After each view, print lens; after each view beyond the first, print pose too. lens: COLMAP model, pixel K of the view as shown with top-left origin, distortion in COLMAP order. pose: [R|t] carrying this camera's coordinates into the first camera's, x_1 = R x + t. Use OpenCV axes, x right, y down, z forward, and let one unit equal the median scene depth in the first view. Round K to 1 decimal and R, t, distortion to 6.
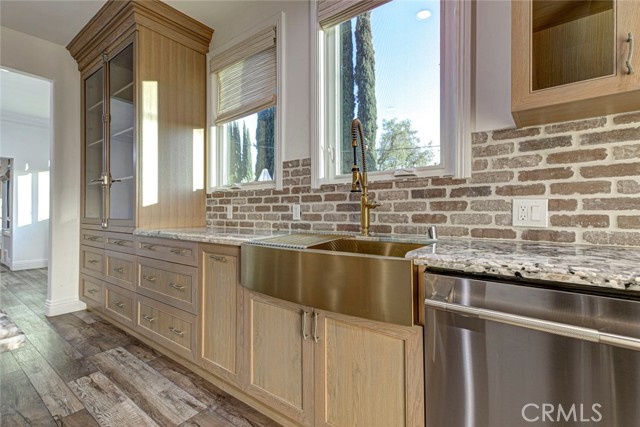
lens RADIAL K [[296.0, 0, 322.1], [0, 296.0, 208.2], [0, 0, 1]] dist [0.018055, -0.000209]
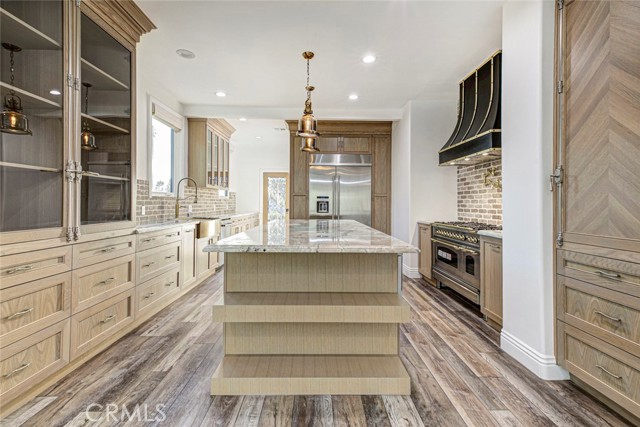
lens RADIAL K [[296.0, 0, 306.7], [0, 296.0, 199.5], [0, 0, 1]] dist [0.018055, -0.000209]
pose [[-0.585006, 0.022164, 0.810726, -2.060642], [0.001289, 0.999651, -0.026398, -0.002533], [-0.811028, -0.014398, -0.584830, 1.237688]]
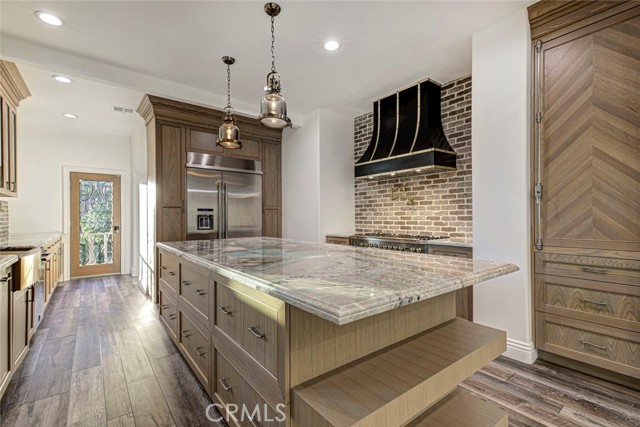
lens RADIAL K [[296.0, 0, 317.7], [0, 296.0, 216.1], [0, 0, 1]] dist [0.018055, -0.000209]
pose [[-0.962076, 0.021625, 0.271922, -1.331885], [0.019919, 0.999761, -0.009033, -0.013553], [-0.272052, -0.003274, -0.962277, 1.347289]]
